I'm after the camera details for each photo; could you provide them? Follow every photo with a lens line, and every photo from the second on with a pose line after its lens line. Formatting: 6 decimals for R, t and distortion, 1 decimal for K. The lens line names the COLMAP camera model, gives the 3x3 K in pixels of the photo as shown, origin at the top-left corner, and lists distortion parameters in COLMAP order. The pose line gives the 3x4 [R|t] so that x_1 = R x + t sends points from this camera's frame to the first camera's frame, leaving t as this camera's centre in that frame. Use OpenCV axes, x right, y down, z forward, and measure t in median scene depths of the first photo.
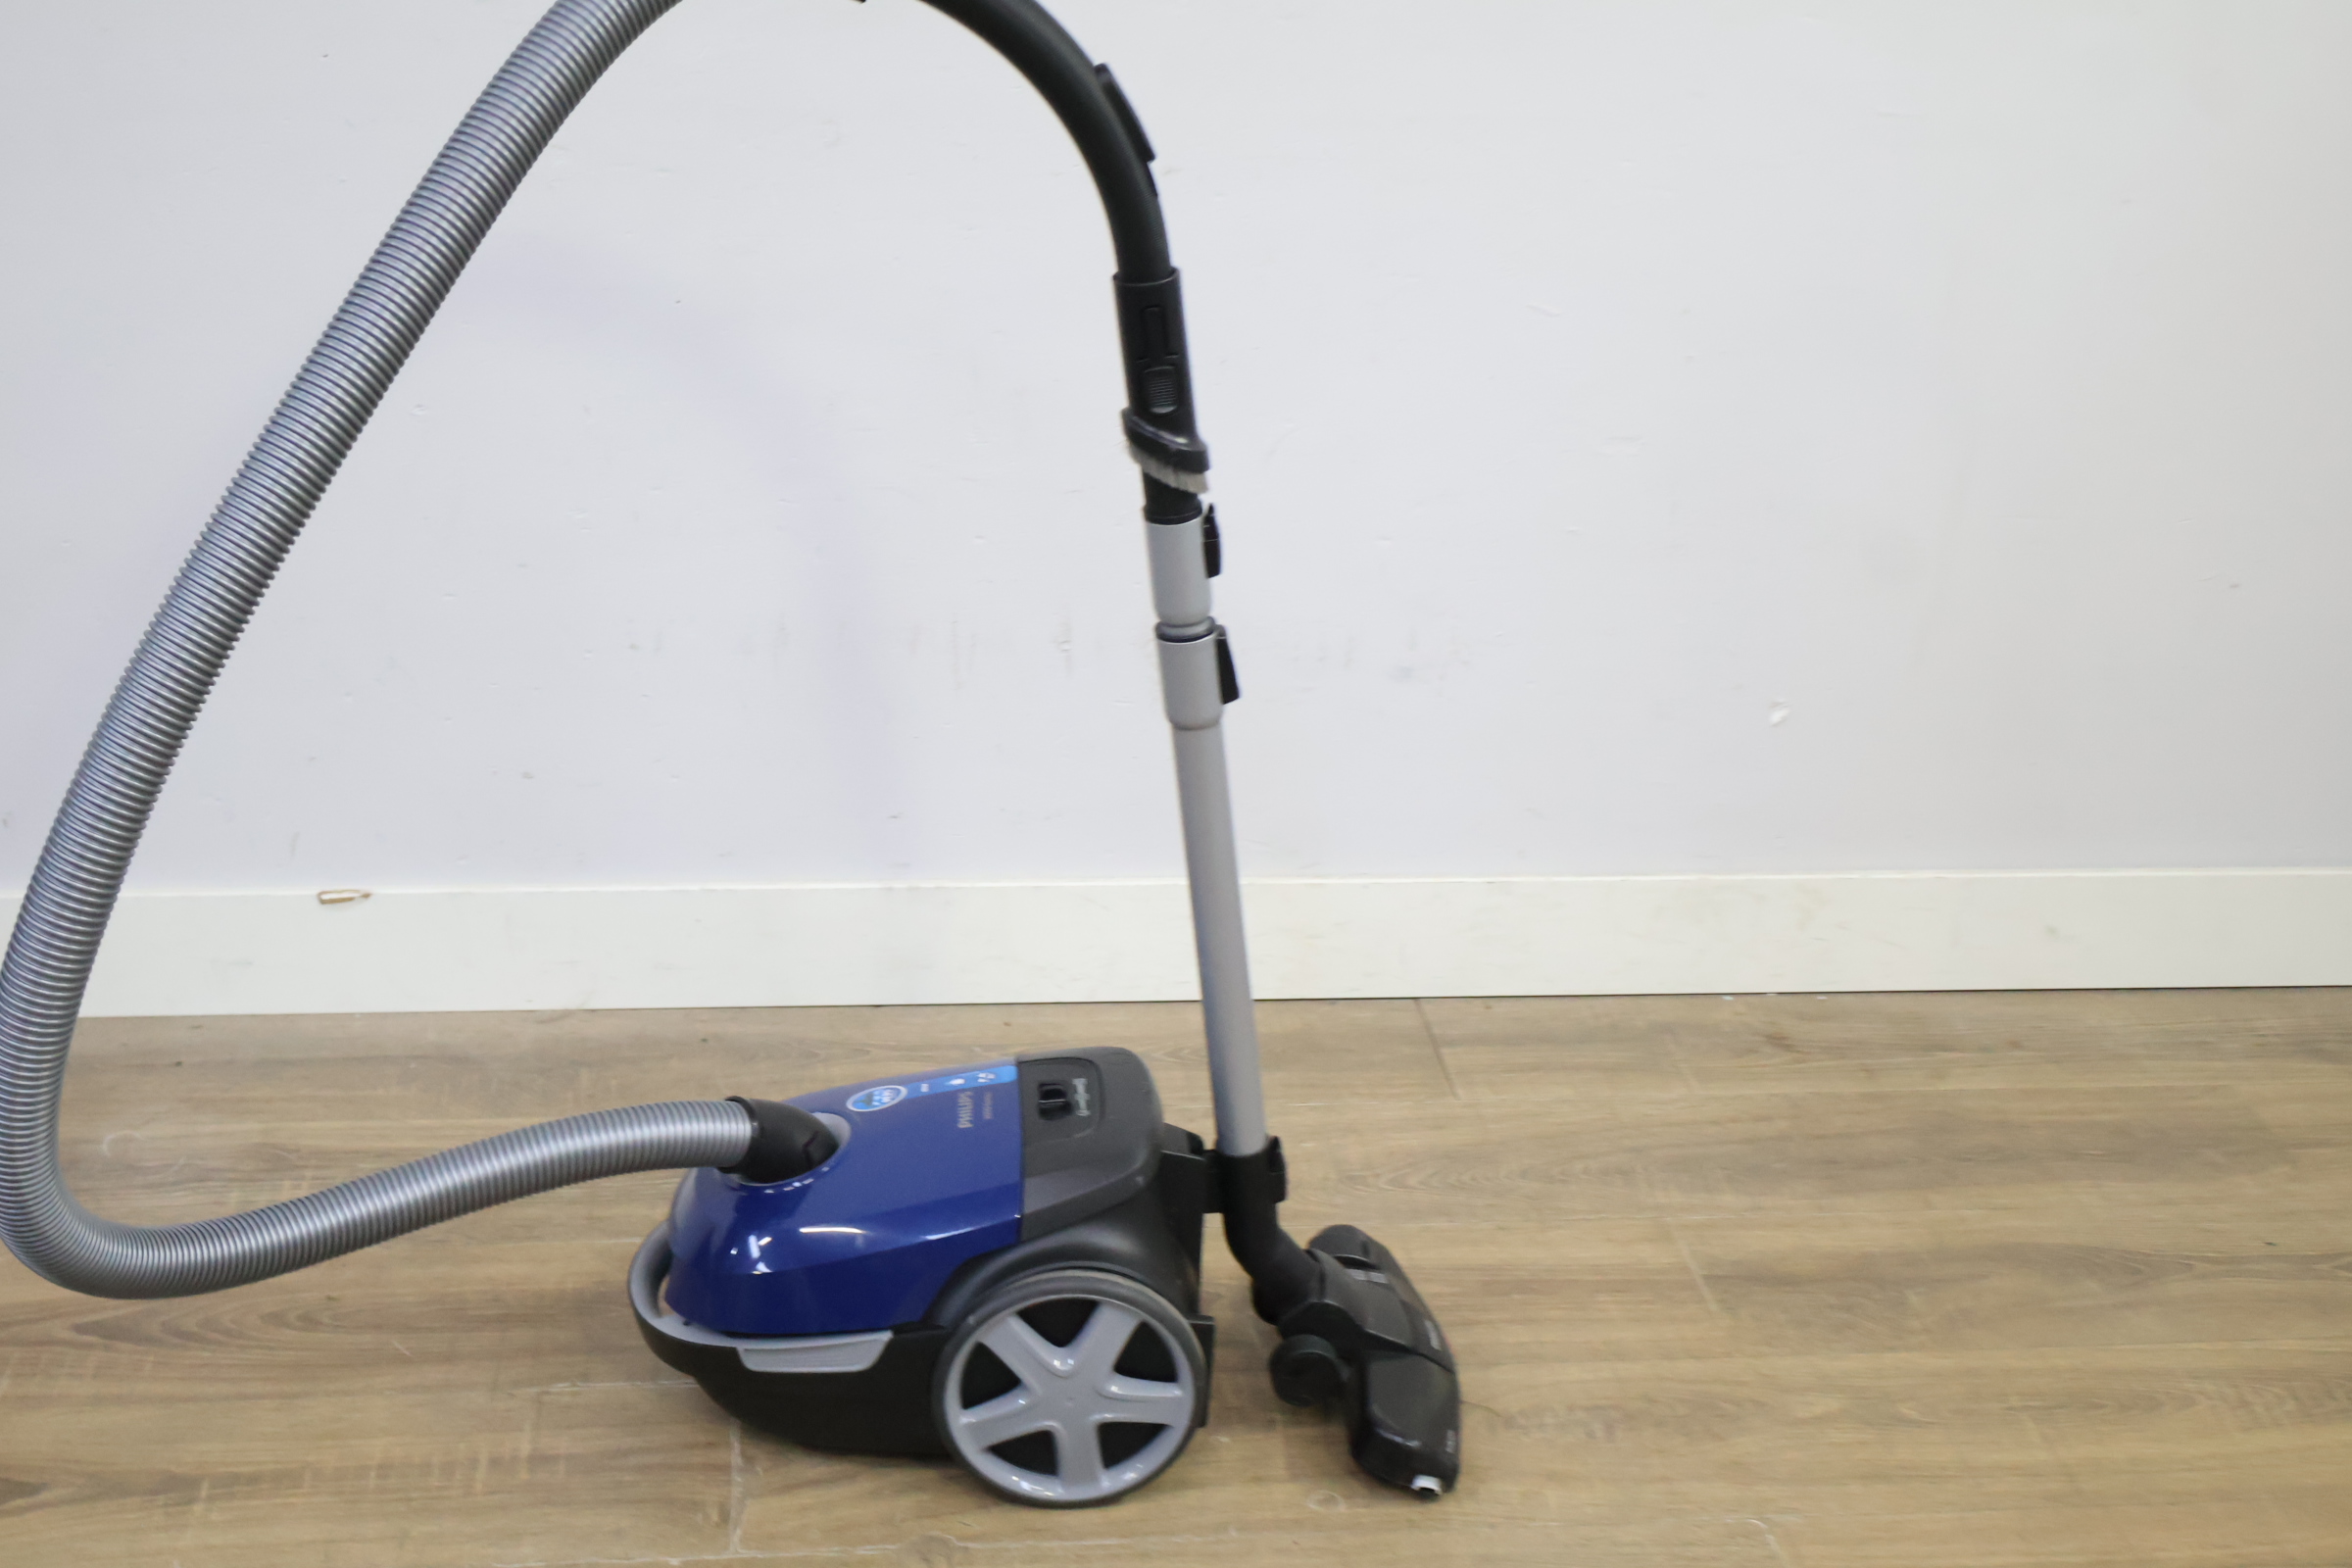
lens RADIAL K [[3211.5, 0, 1172.7], [0, 3211.5, 794.9], [0, 0, 1]] dist [-0.002797, 0.000000]
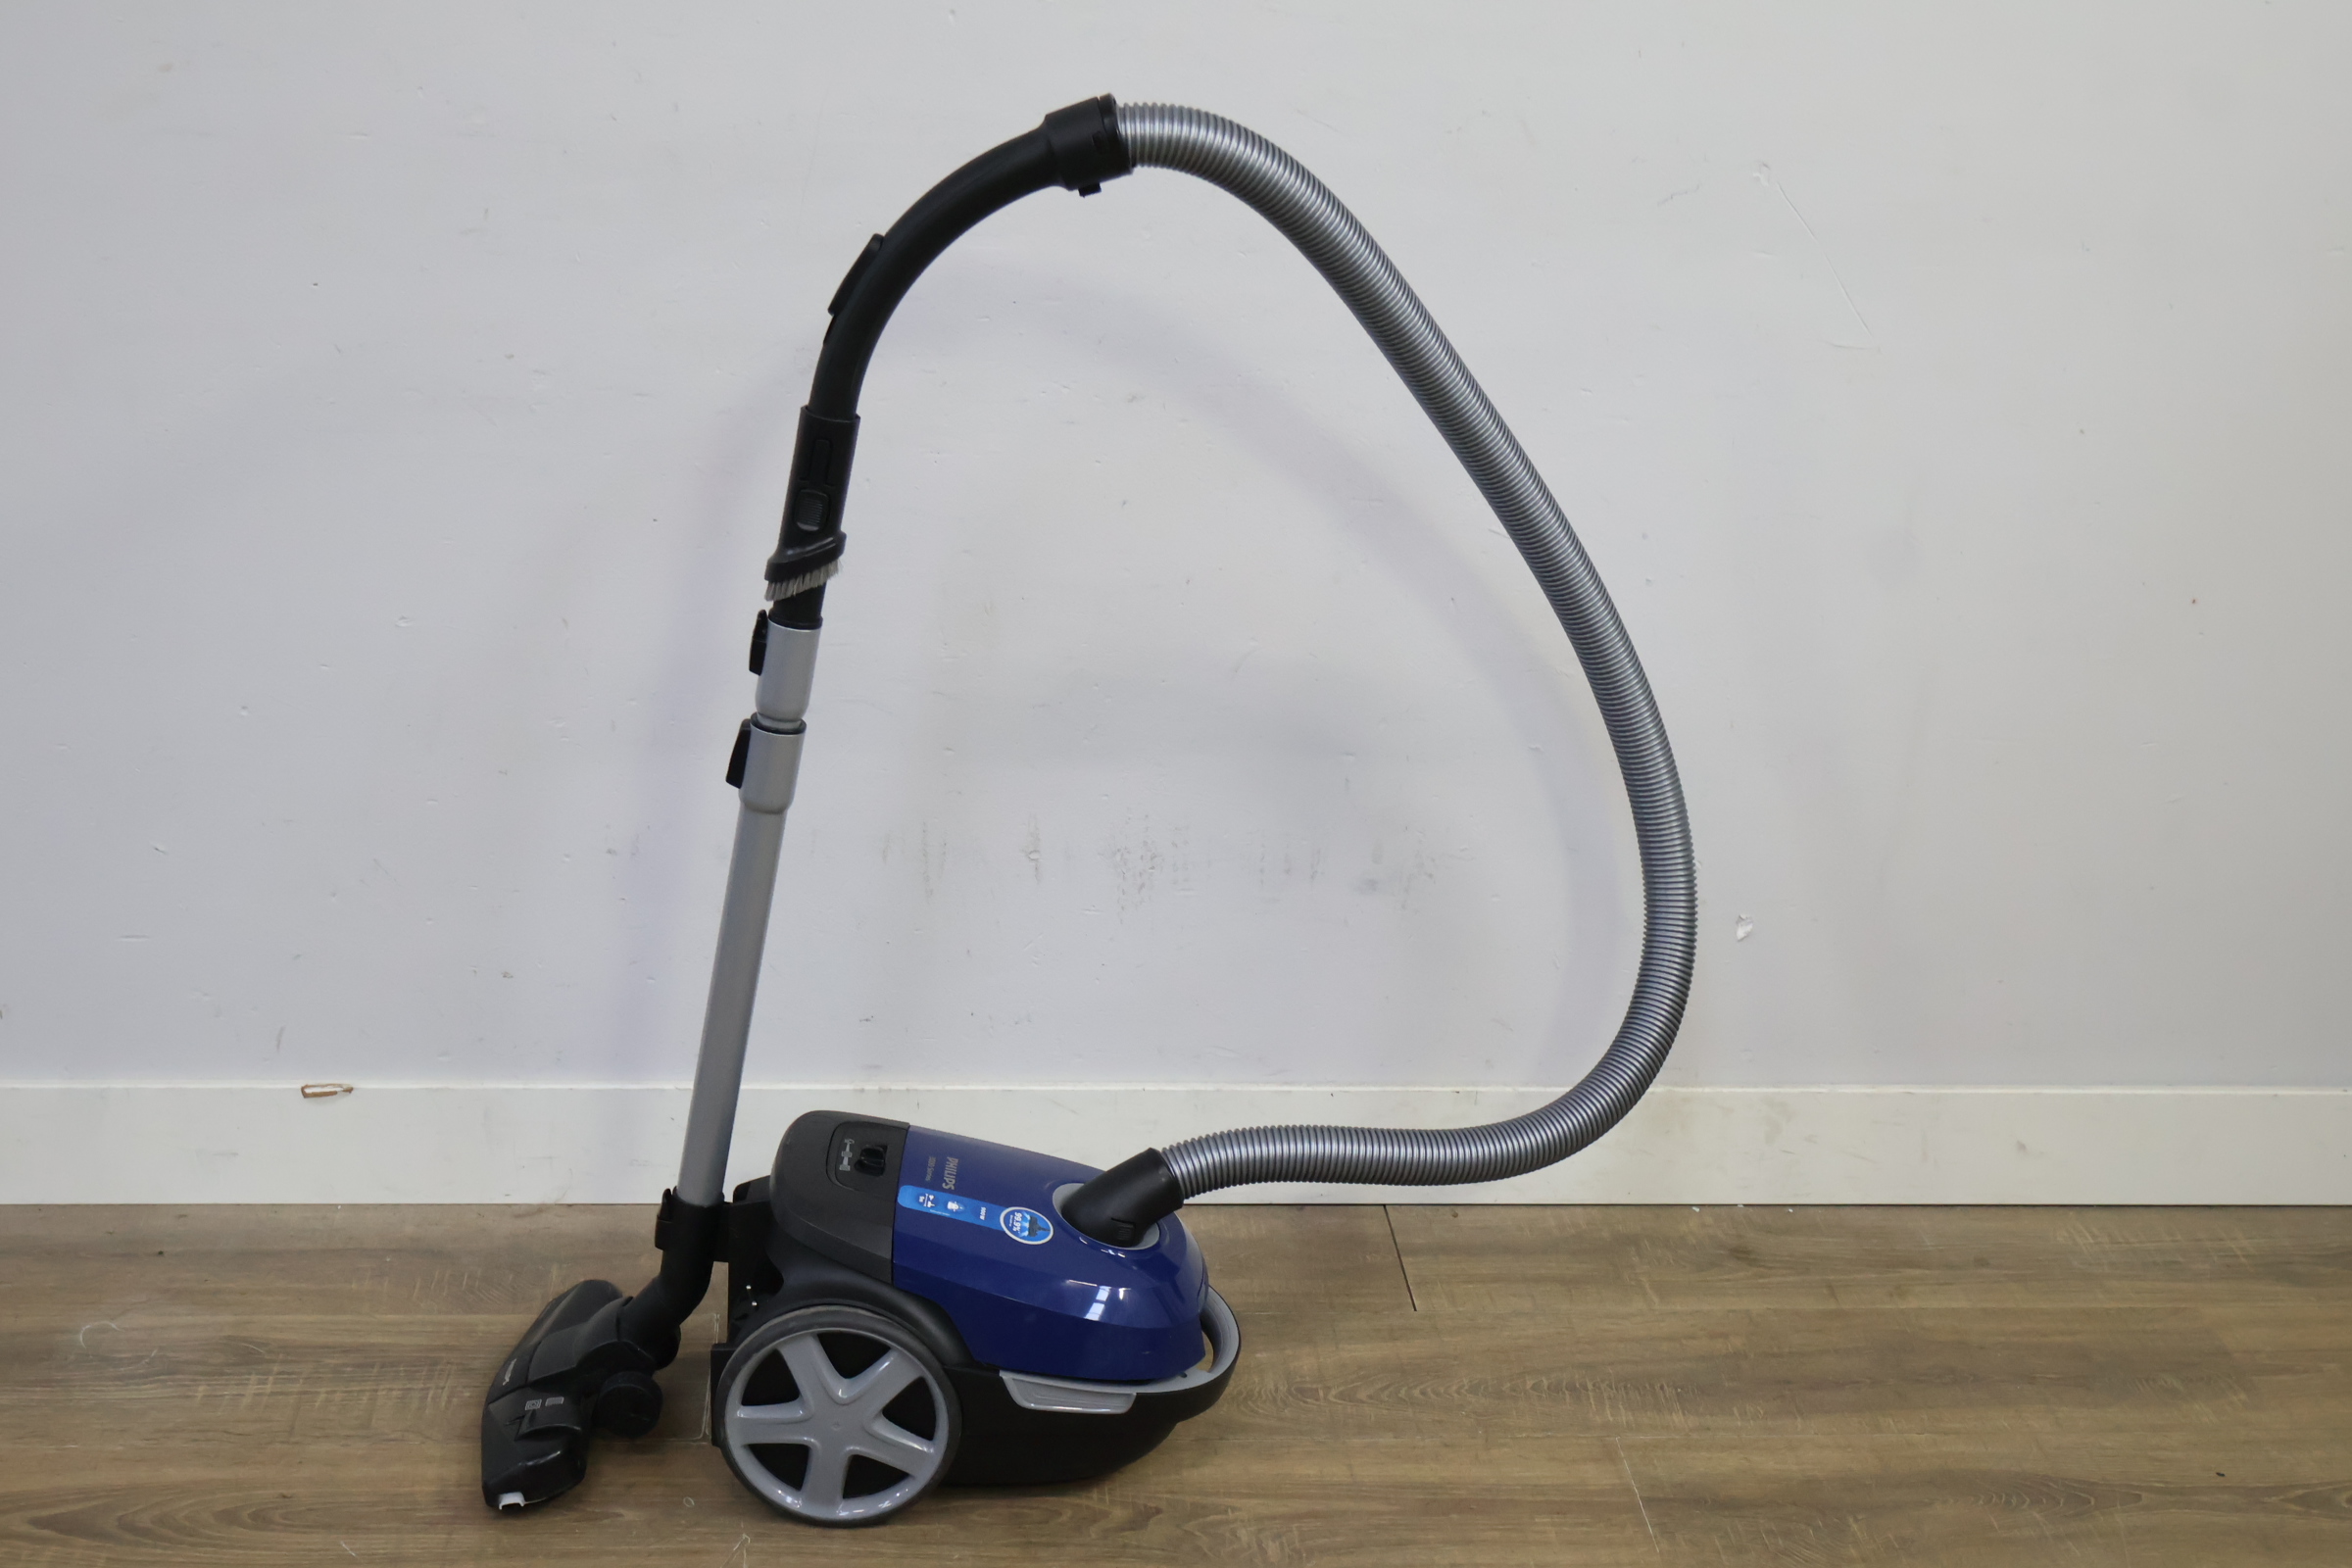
lens RADIAL K [[3211.5, 0, 1167.9], [0, 3211.5, 784.8], [0, 0, 1]] dist [-0.002797, 0.000000]
pose [[0.999292, 0.012367, -0.035535, 0.048752], [-0.013956, 0.998897, -0.044839, -0.025696], [0.034941, 0.045303, 0.998362, -0.017885]]
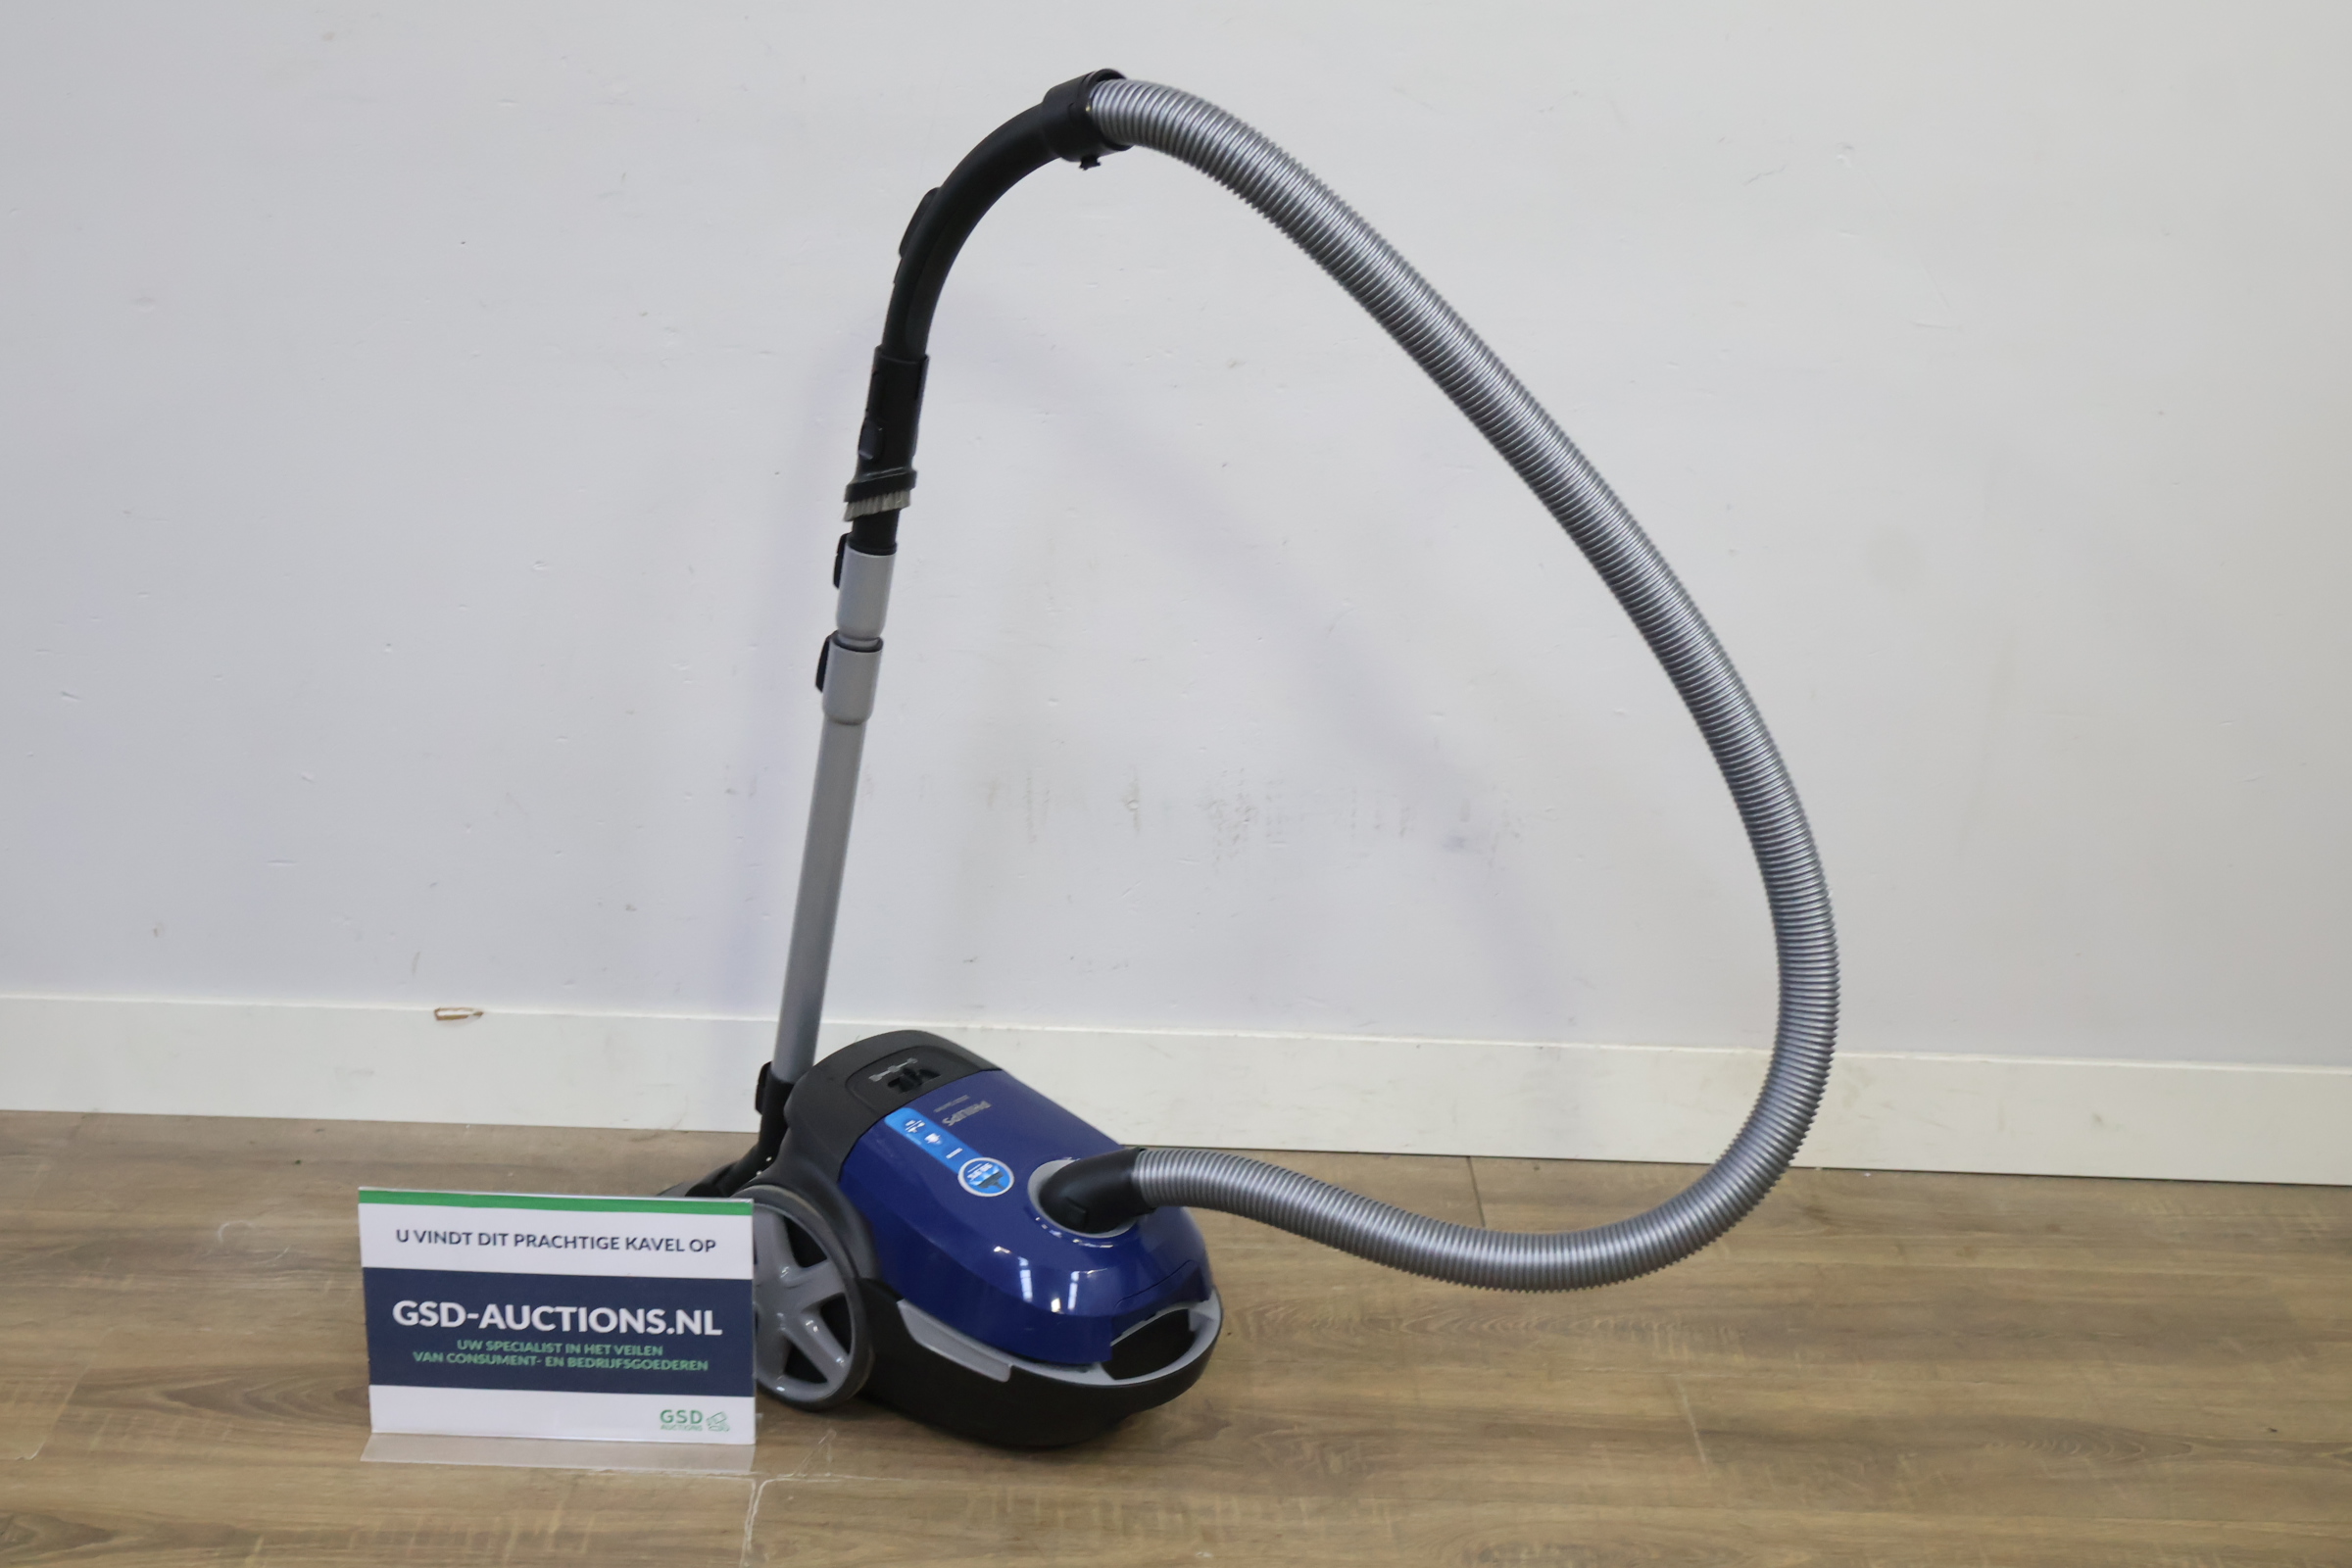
lens RADIAL K [[3211.5, 0, 1161.3], [0, 3211.5, 783.8], [0, 0, 1]] dist [-0.002797, 0.000000]
pose [[0.994874, 0.033800, -0.095307, 0.083197], [-0.039645, 0.997403, -0.060122, 0.010848], [0.093027, 0.063592, 0.993631, -0.057851]]
